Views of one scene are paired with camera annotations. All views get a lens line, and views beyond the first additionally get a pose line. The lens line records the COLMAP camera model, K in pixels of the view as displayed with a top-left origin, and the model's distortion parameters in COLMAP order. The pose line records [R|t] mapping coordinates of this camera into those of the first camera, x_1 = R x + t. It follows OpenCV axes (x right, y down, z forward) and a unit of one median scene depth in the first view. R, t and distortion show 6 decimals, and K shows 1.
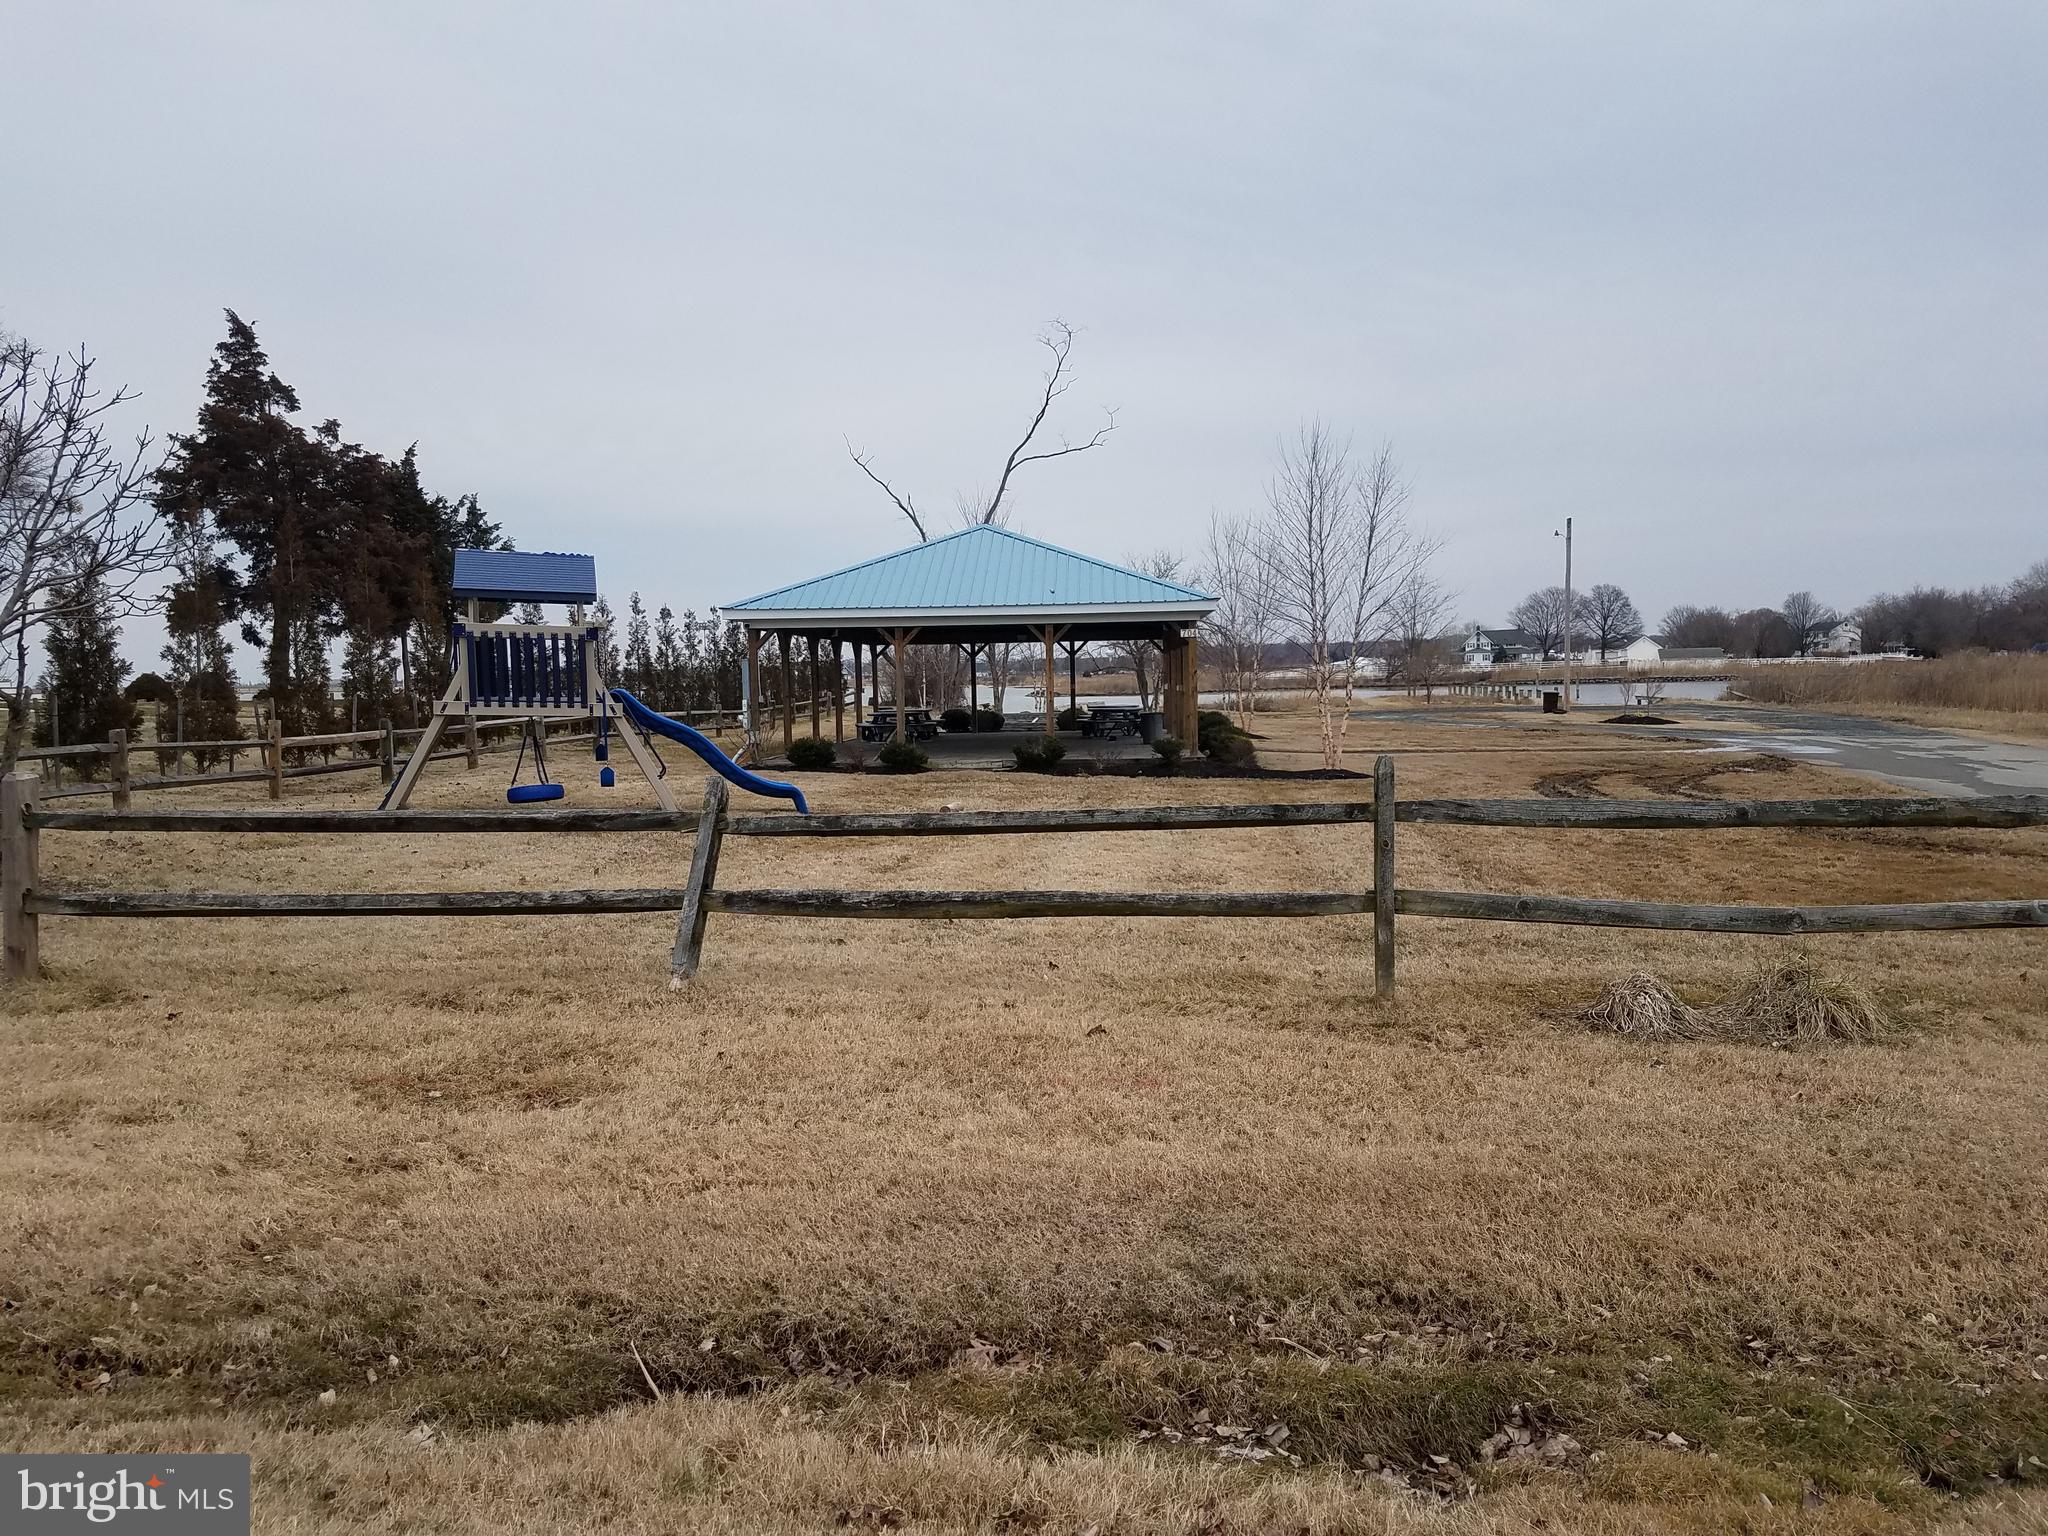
lens RADIAL K [[1574.2, 0, 1023.1], [0, 1574.2, 777.5], [0, 0, 1]] dist [-0.015716, -0.017530]
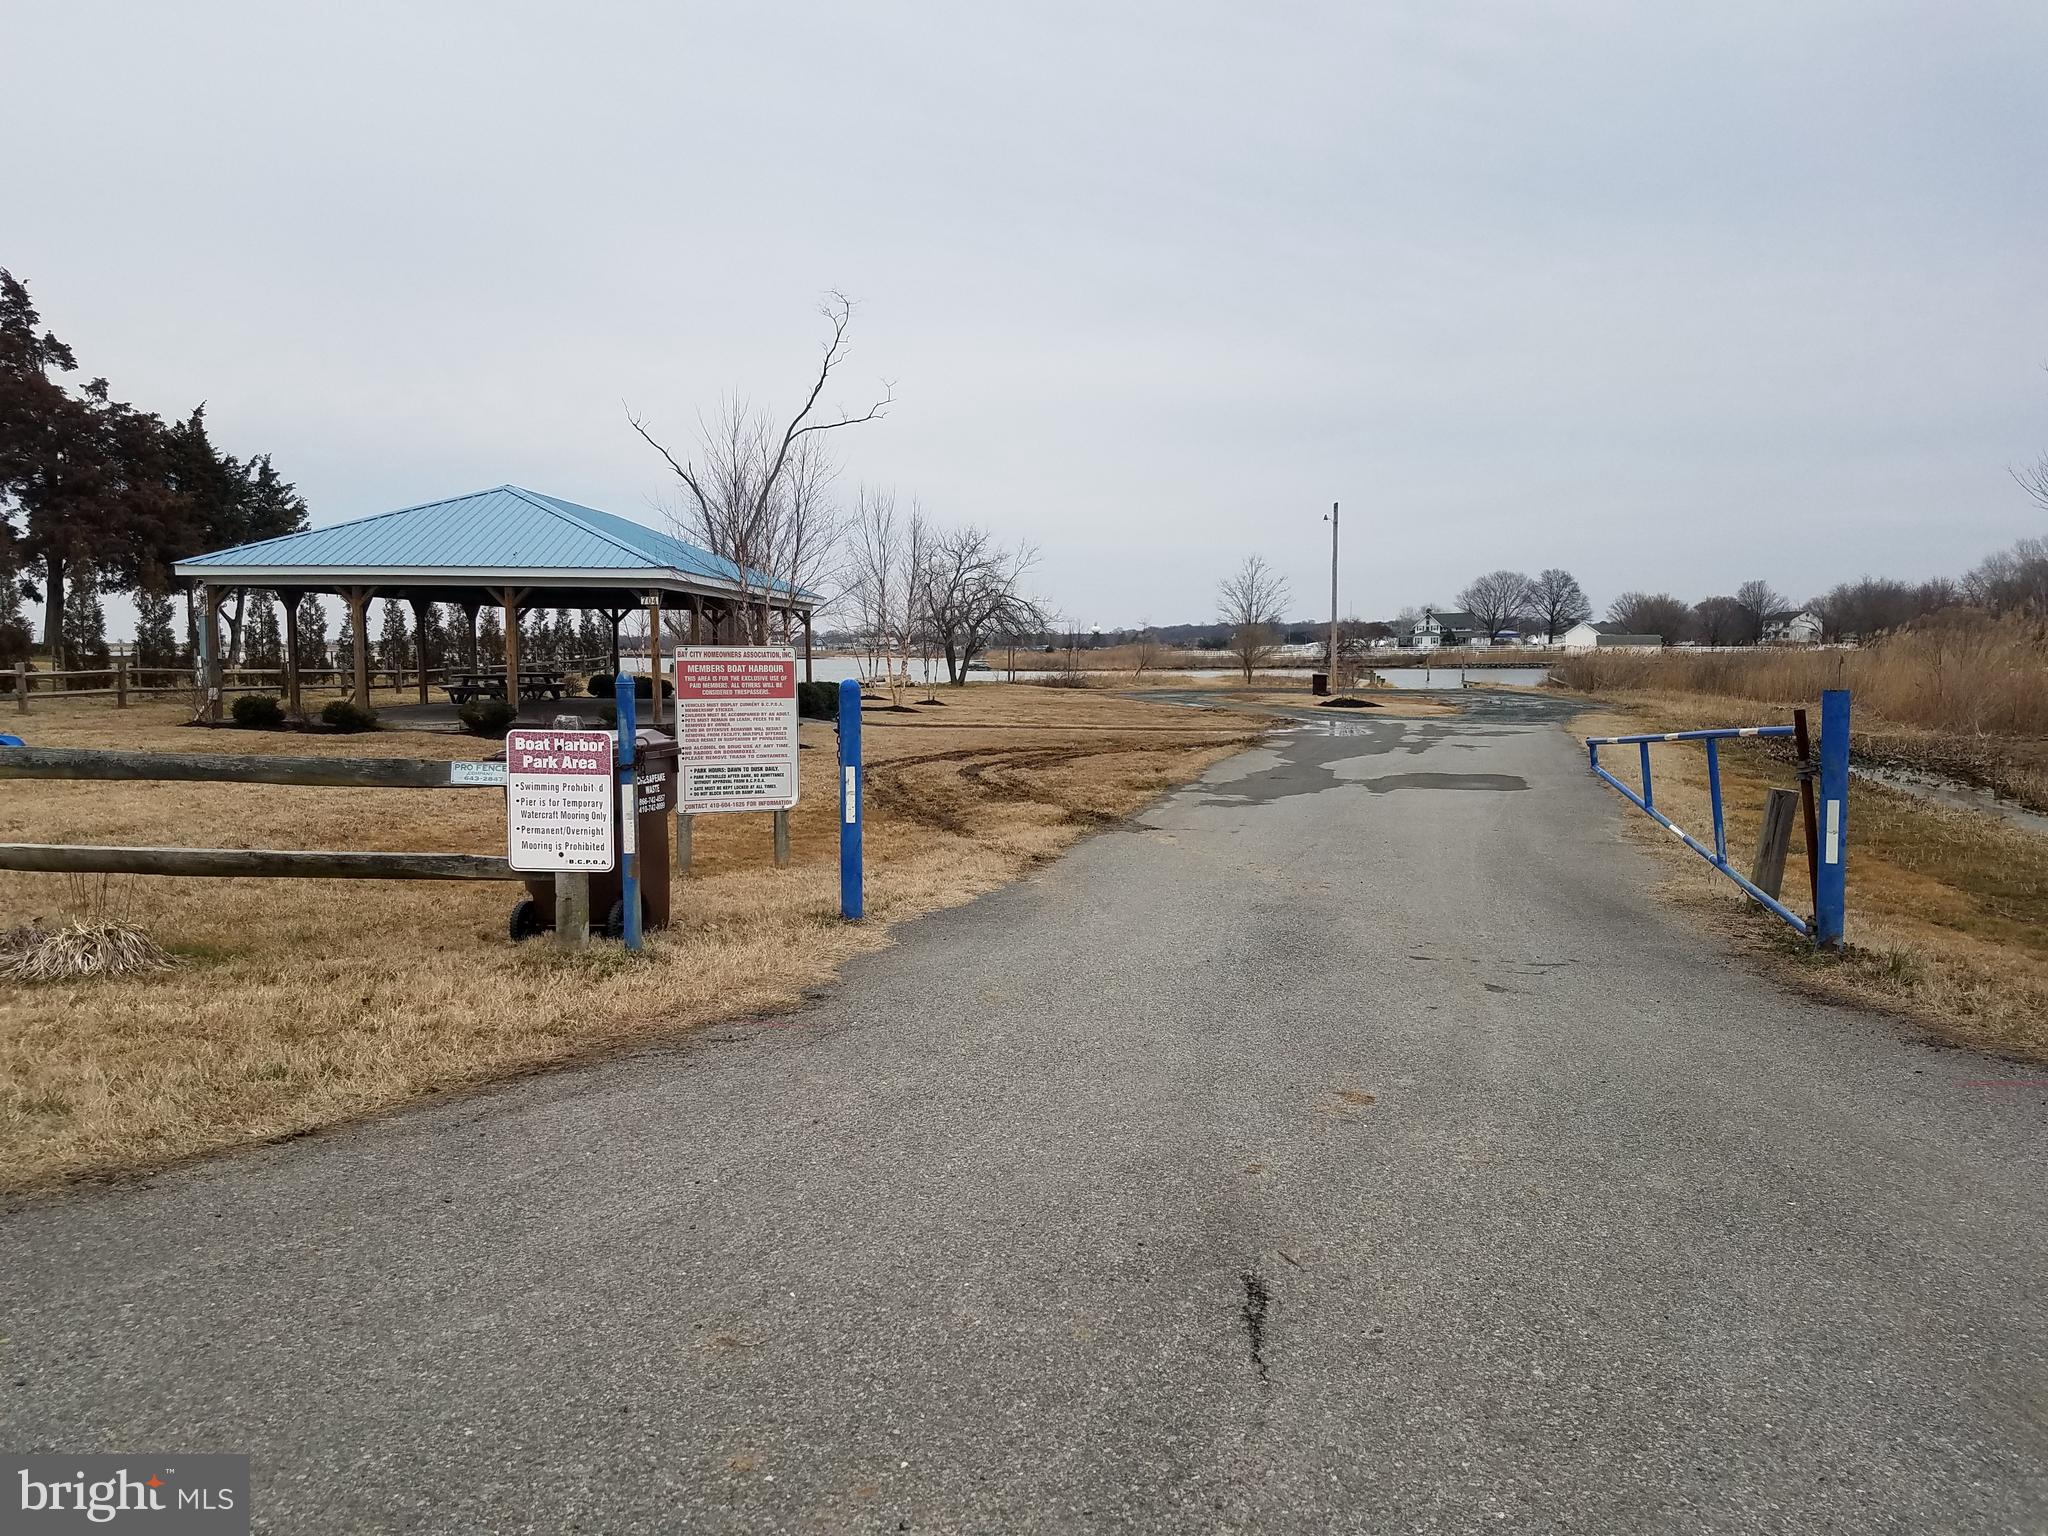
lens RADIAL K [[1574.2, 0, 1026.4], [0, 1574.2, 760.5], [0, 0, 1]] dist [-0.015716, -0.017530]
pose [[0.999639, 0.022075, -0.015298, 0.160579], [-0.021992, 0.999742, 0.005620, -0.000503], [0.015418, -0.005281, 0.999867, 0.000945]]
